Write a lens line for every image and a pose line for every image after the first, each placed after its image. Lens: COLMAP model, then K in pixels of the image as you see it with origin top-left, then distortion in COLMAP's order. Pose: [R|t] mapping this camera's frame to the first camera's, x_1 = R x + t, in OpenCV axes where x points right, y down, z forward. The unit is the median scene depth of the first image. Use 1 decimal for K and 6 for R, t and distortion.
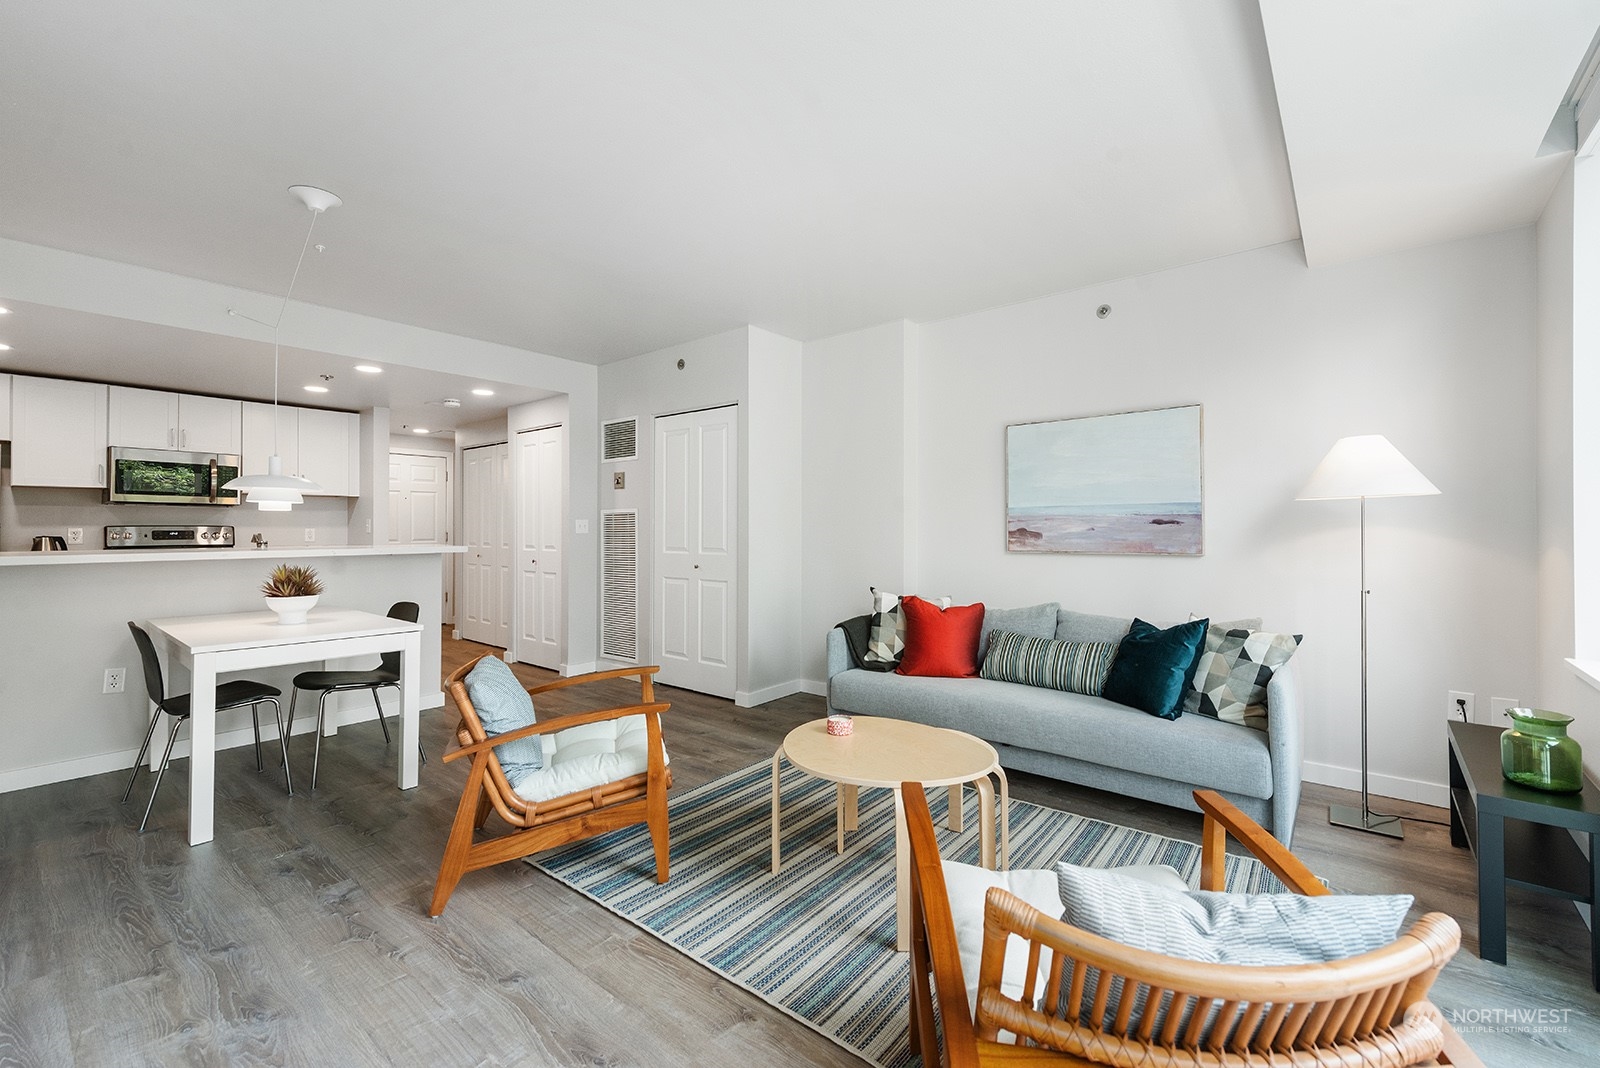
lens RADIAL K [[656.1, 0, 814.5], [0, 656.1, 520.3], [0, 0, 1]] dist [0.000153, -0.001223]
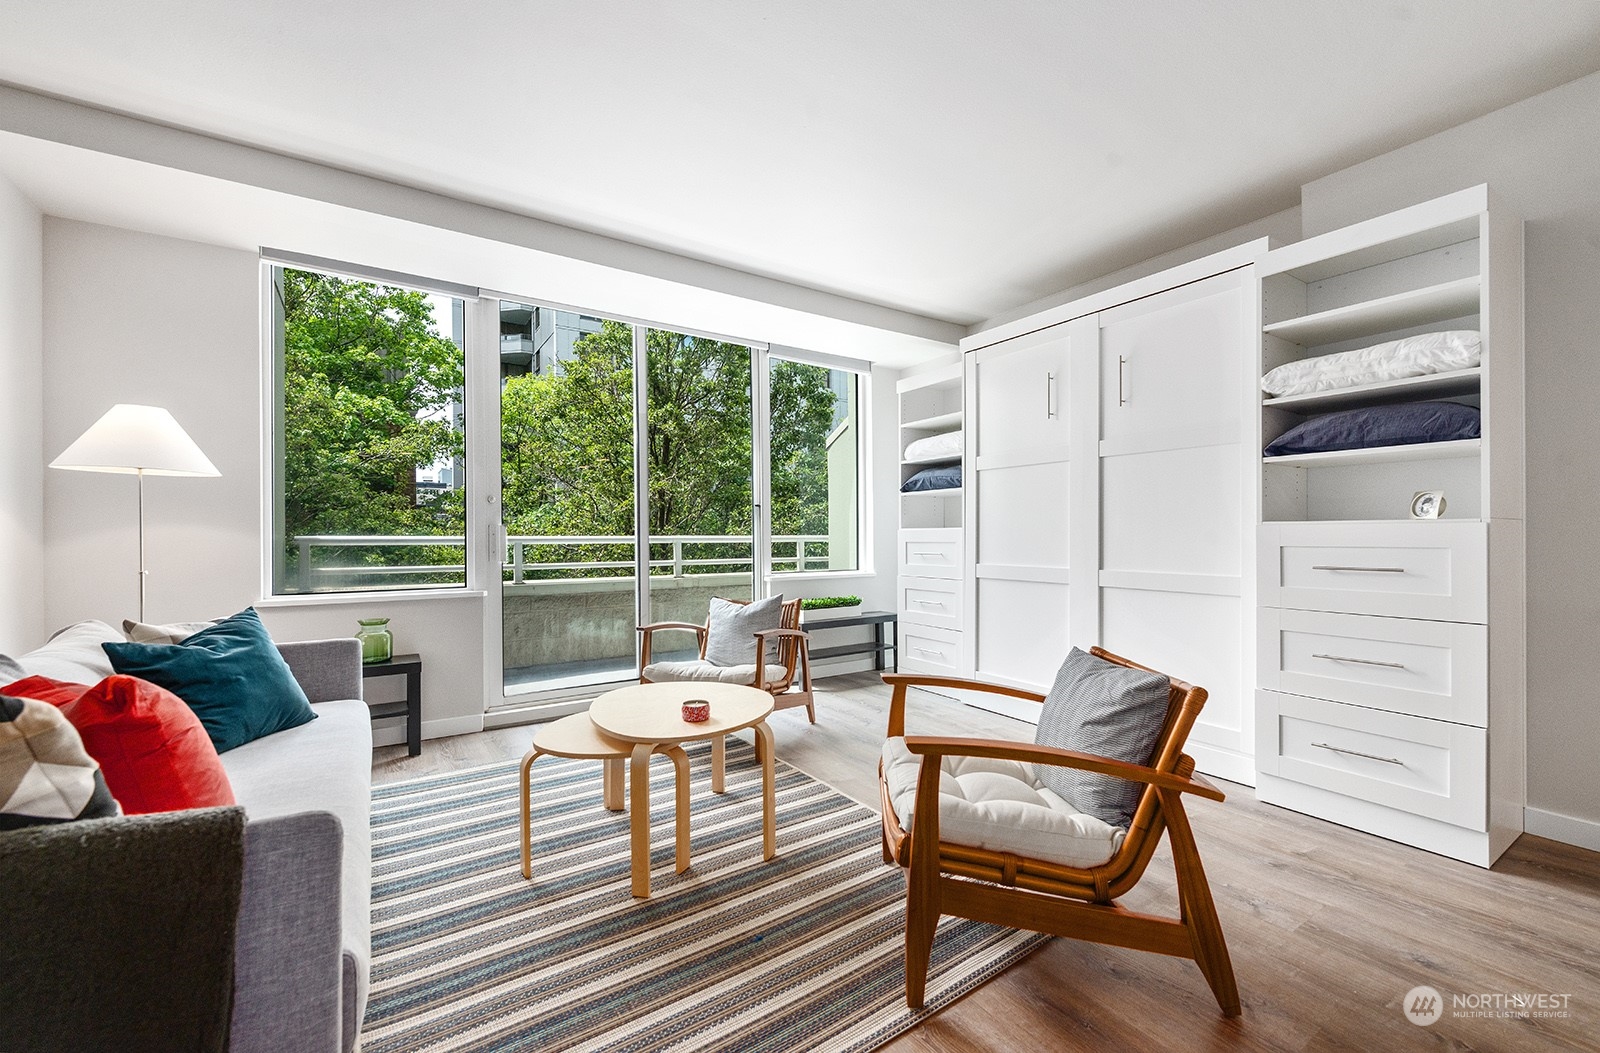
lens RADIAL K [[656.1, 0, 812.9], [0, 656.1, 541.3], [0, 0, 1]] dist [0.000153, -0.001223]
pose [[-0.950385, 0.003321, 0.311057, -0.184899], [0.003523, 0.999994, 0.000089, 0.034890], [-0.311055, 0.001181, -0.950391, 0.834781]]
